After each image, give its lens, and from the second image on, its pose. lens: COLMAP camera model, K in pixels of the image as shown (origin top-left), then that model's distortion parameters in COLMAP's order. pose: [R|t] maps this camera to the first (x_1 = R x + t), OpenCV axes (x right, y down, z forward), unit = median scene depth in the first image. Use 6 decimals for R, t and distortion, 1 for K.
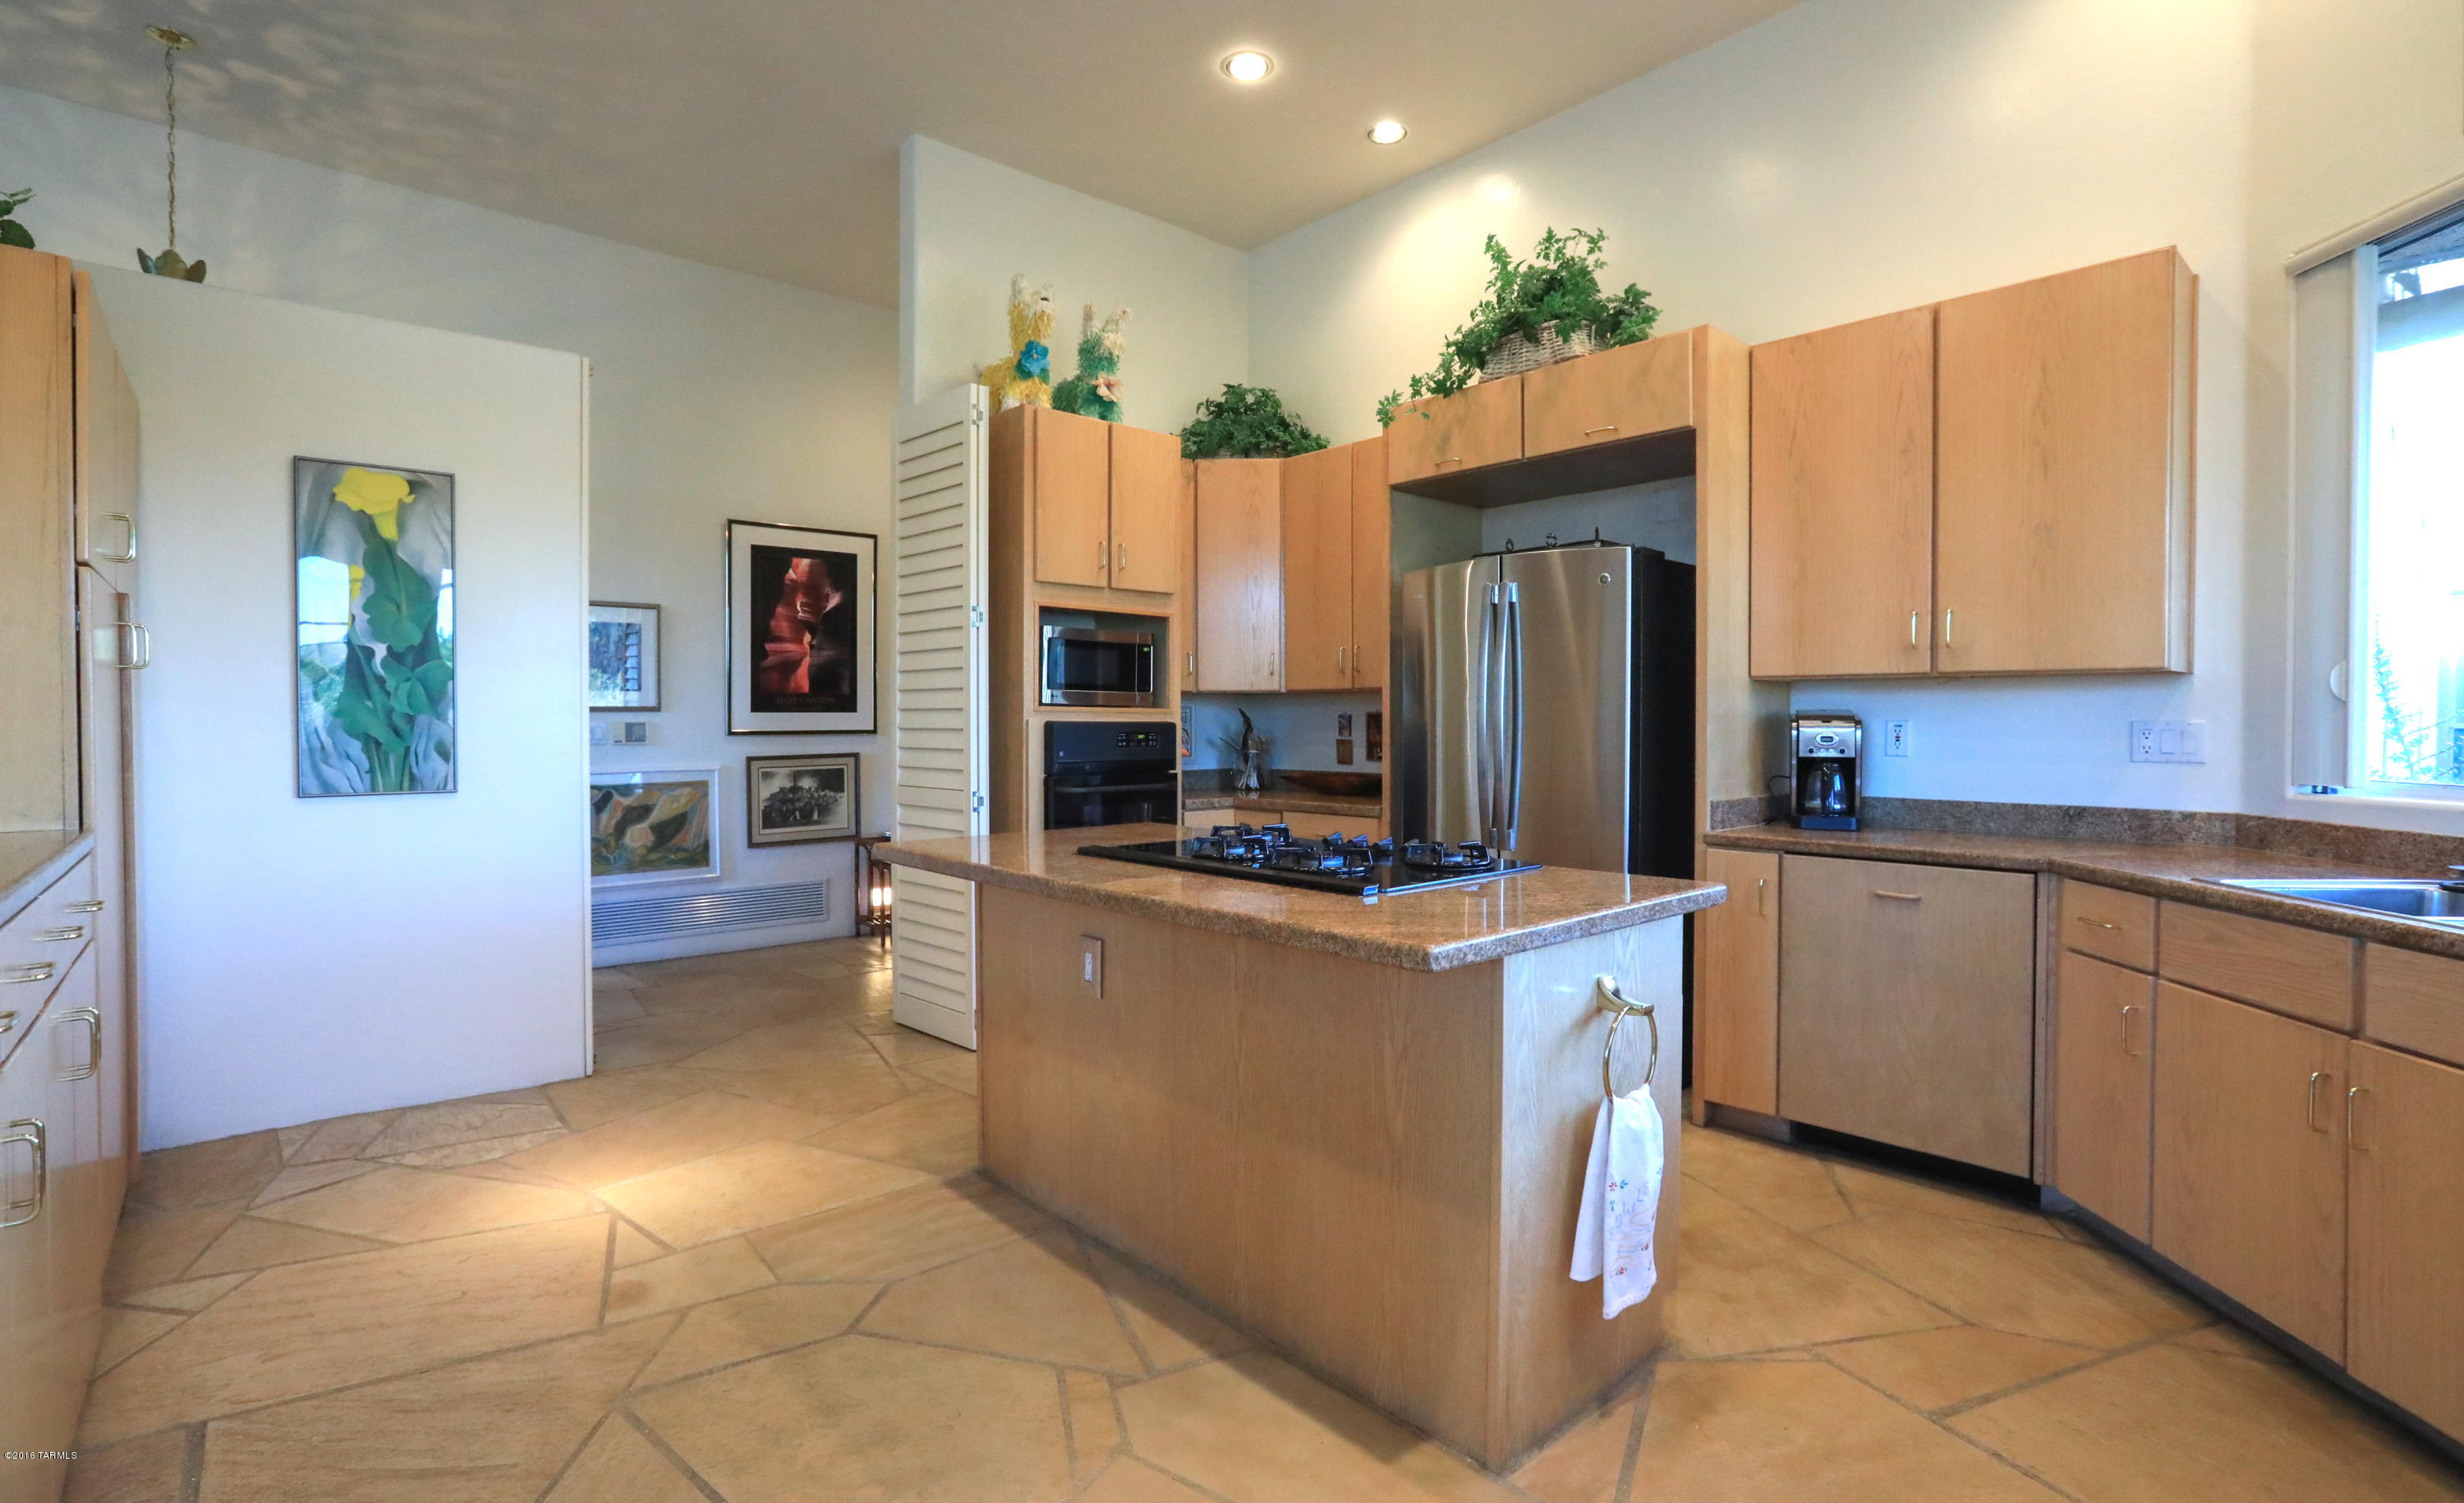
lens RADIAL K [[1135.4, 0, 1222.2], [0, 1135.4, 750.3], [0, 0, 1]] dist [-0.005099, 0.001191]
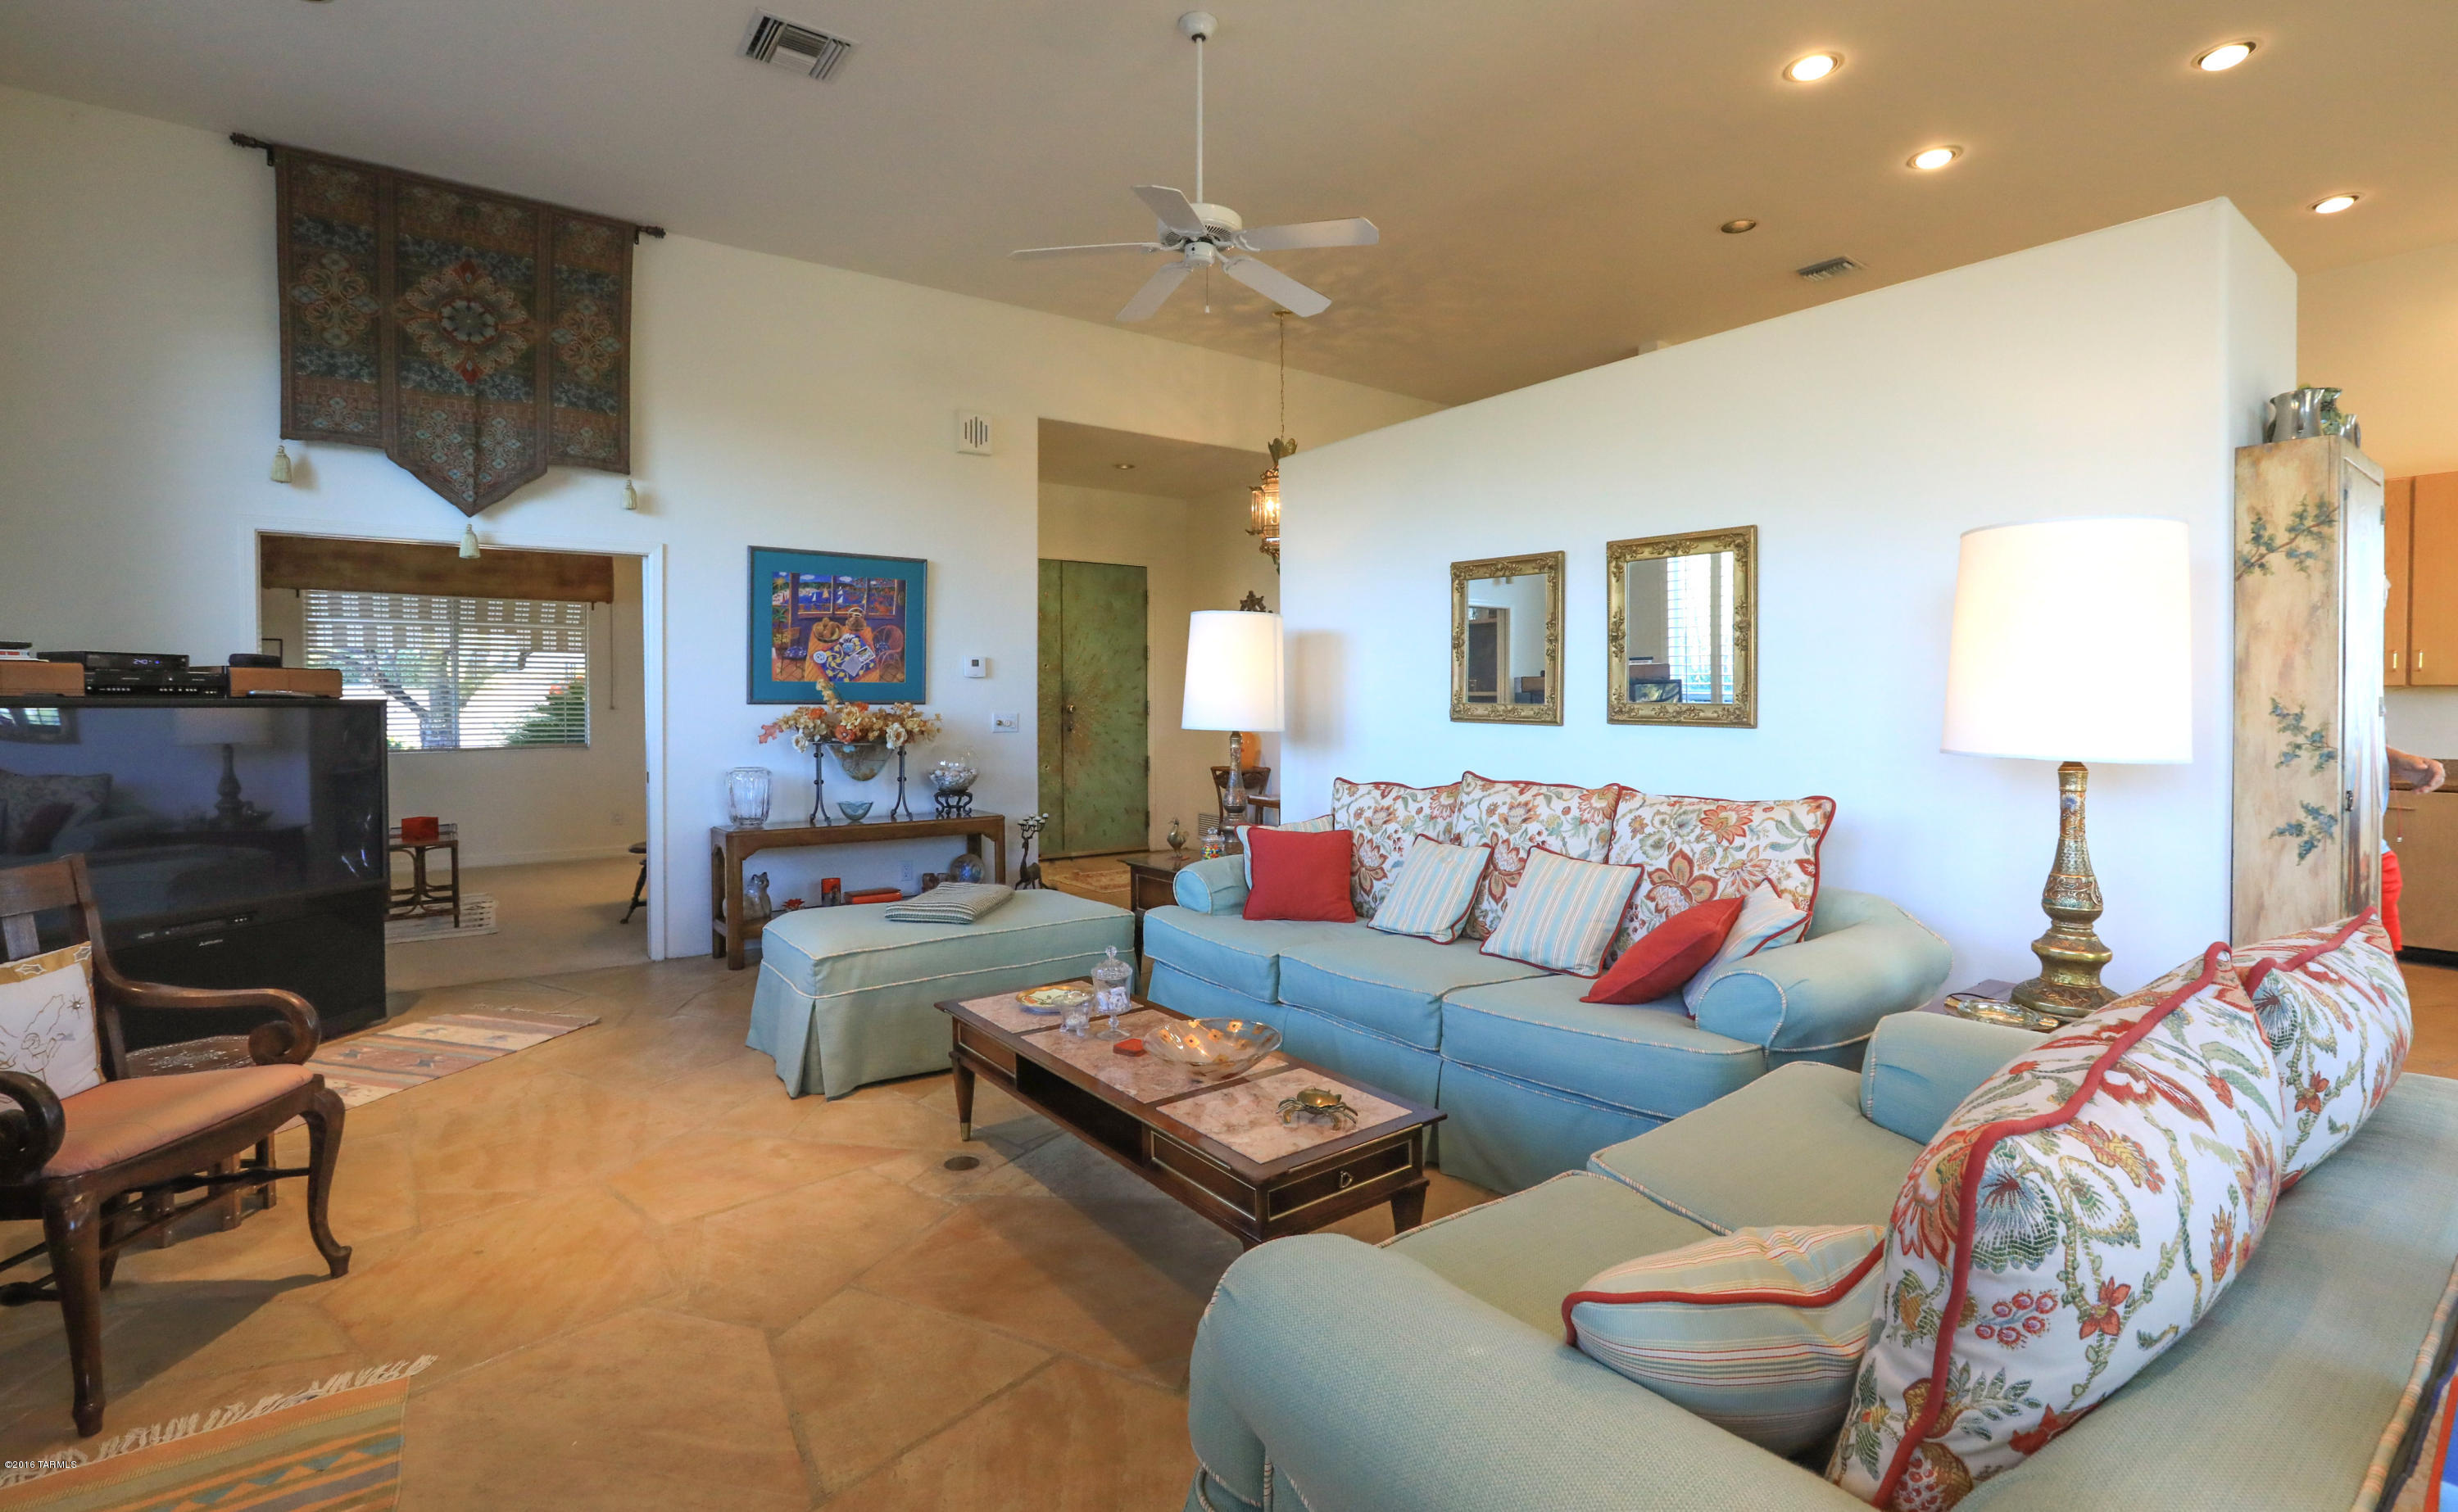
lens RADIAL K [[1132.5, 0, 1211.5], [0, 1132.5, 703.8], [0, 0, 1]] dist [-0.005099, 0.001191]
pose [[0.998357, -0.002925, -0.057232, -1.057891], [0.002184, 0.999913, -0.013005, -0.020809], [0.057265, 0.012859, 0.998276, -0.795942]]
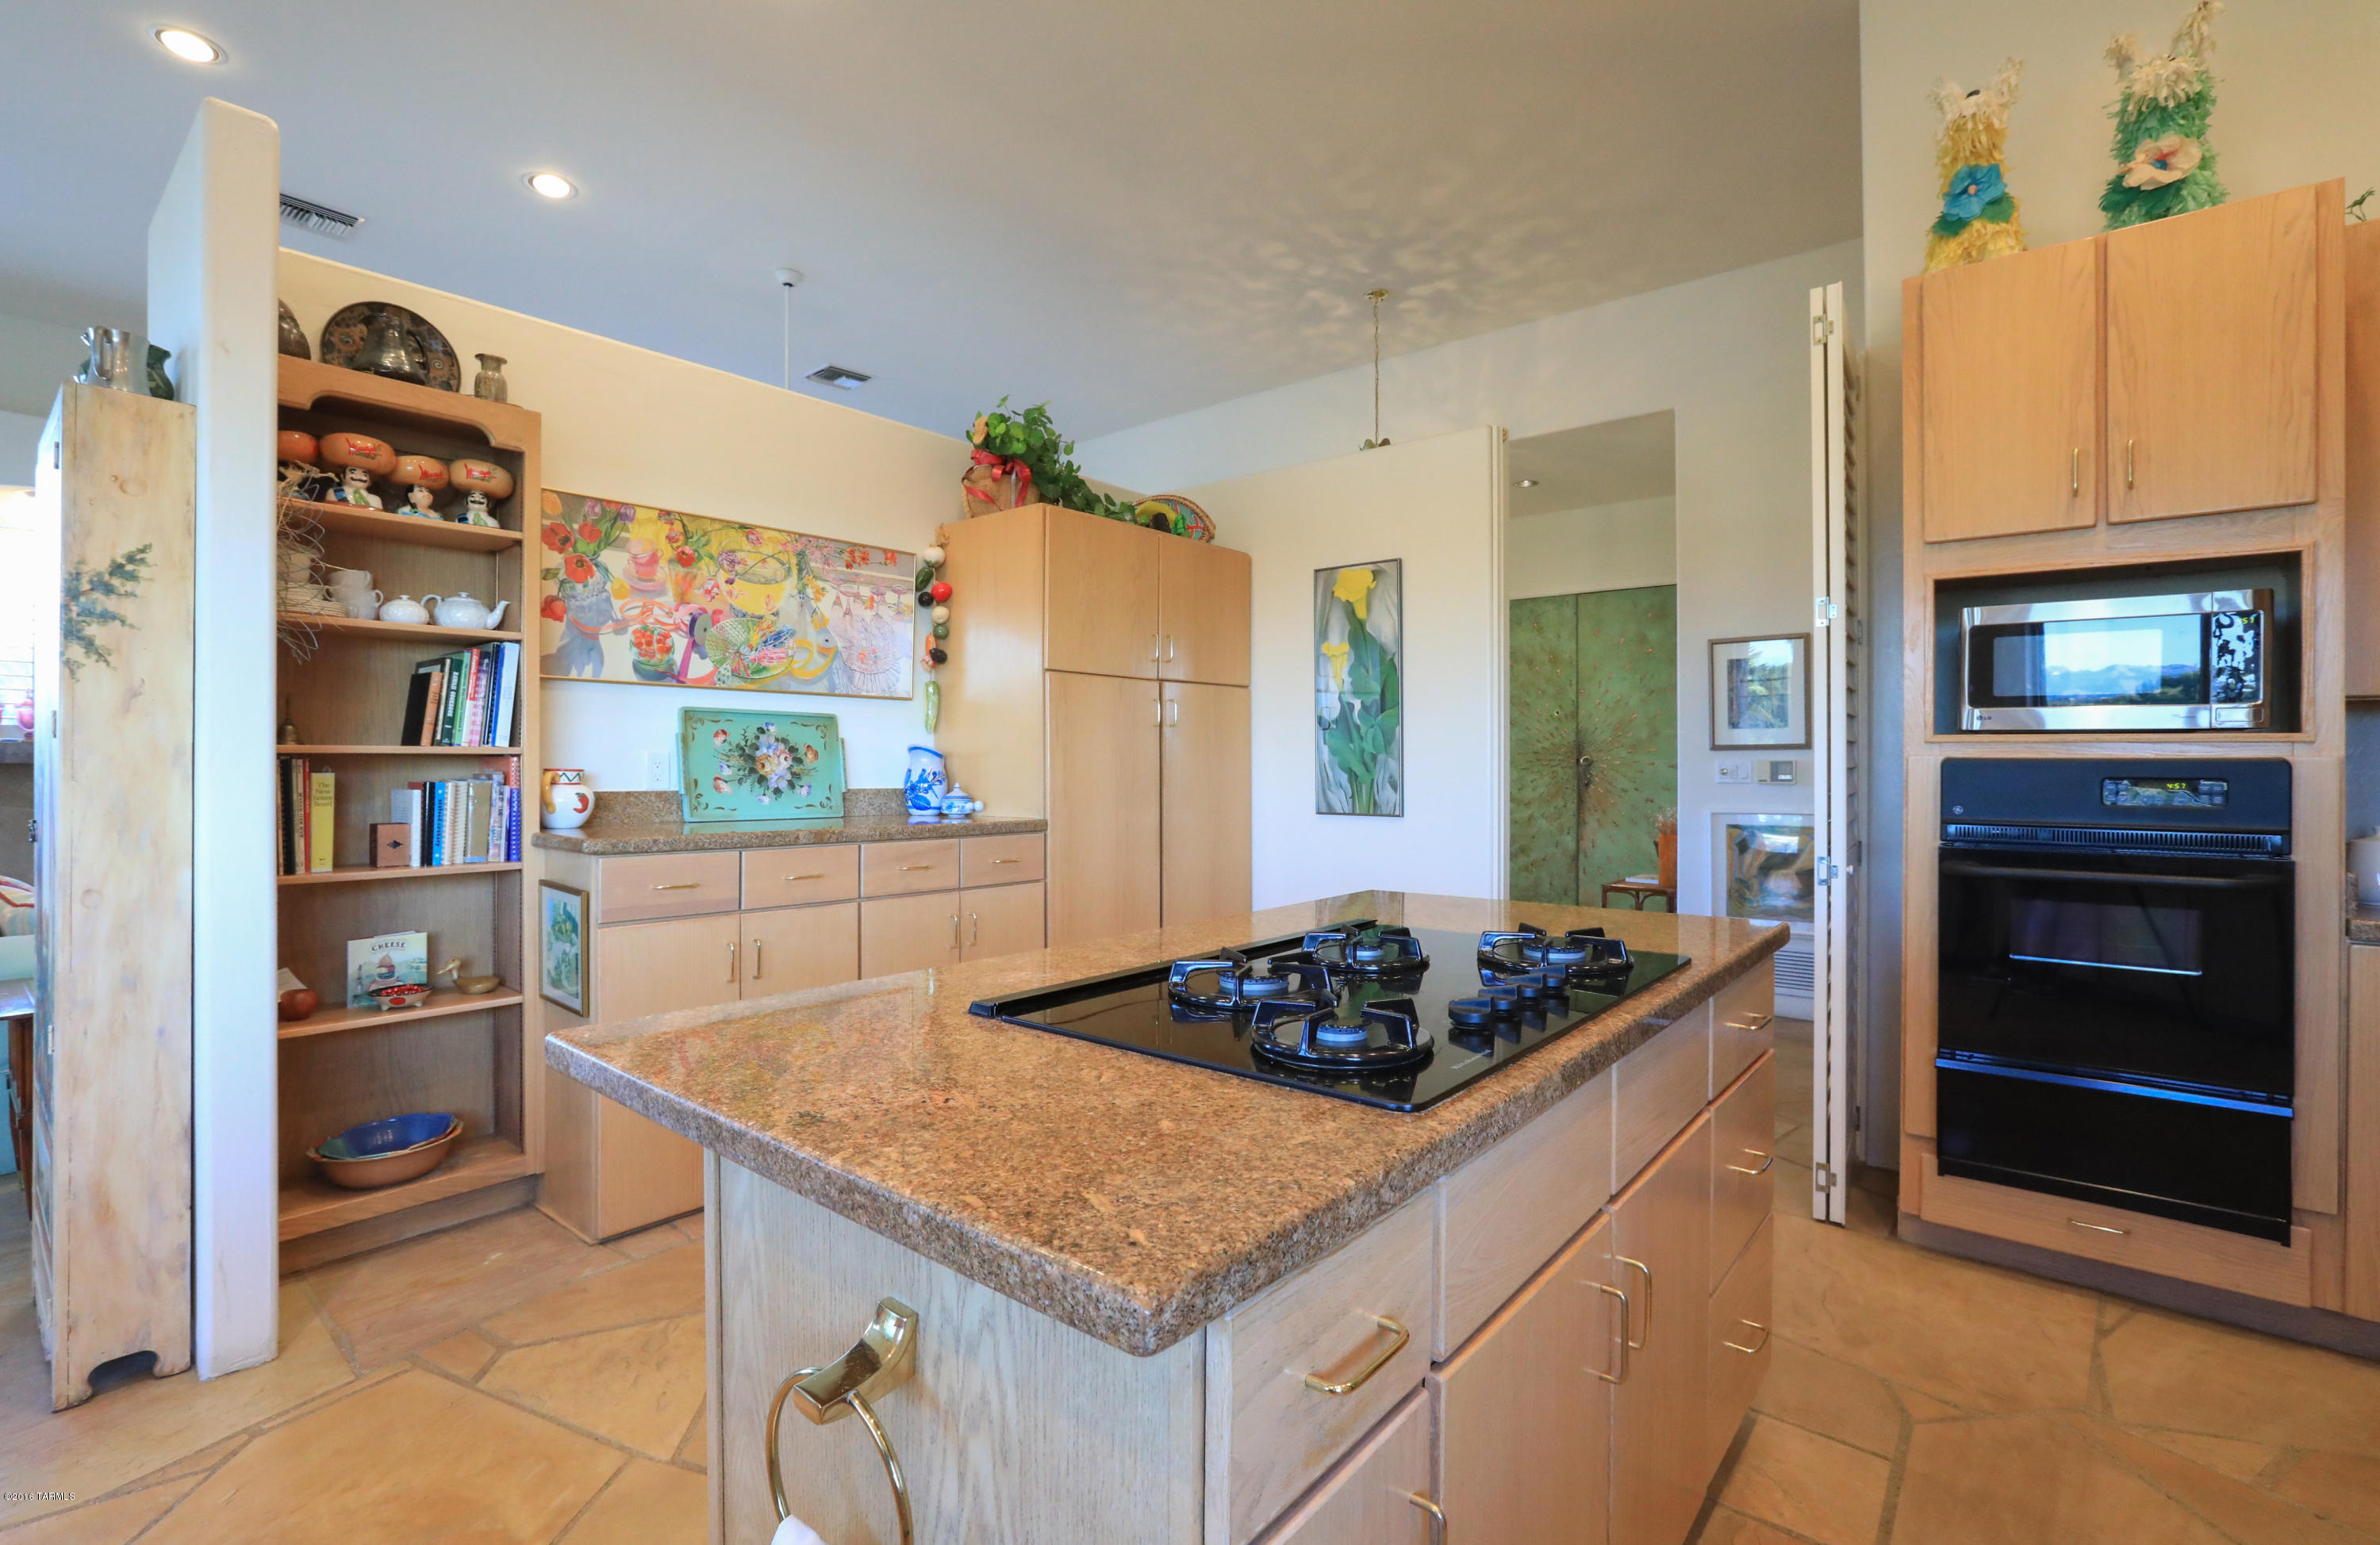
lens RADIAL K [[1074.7, 0, 1191.2], [0, 1074.7, 751.4], [0, 0, 1]] dist [-0.011806, 0.000905]
pose [[0.178256, -0.009371, -0.983940, 0.439157], [-0.024867, 0.999592, -0.014025, -0.012428], [0.983670, 0.026968, 0.177950, 0.592180]]
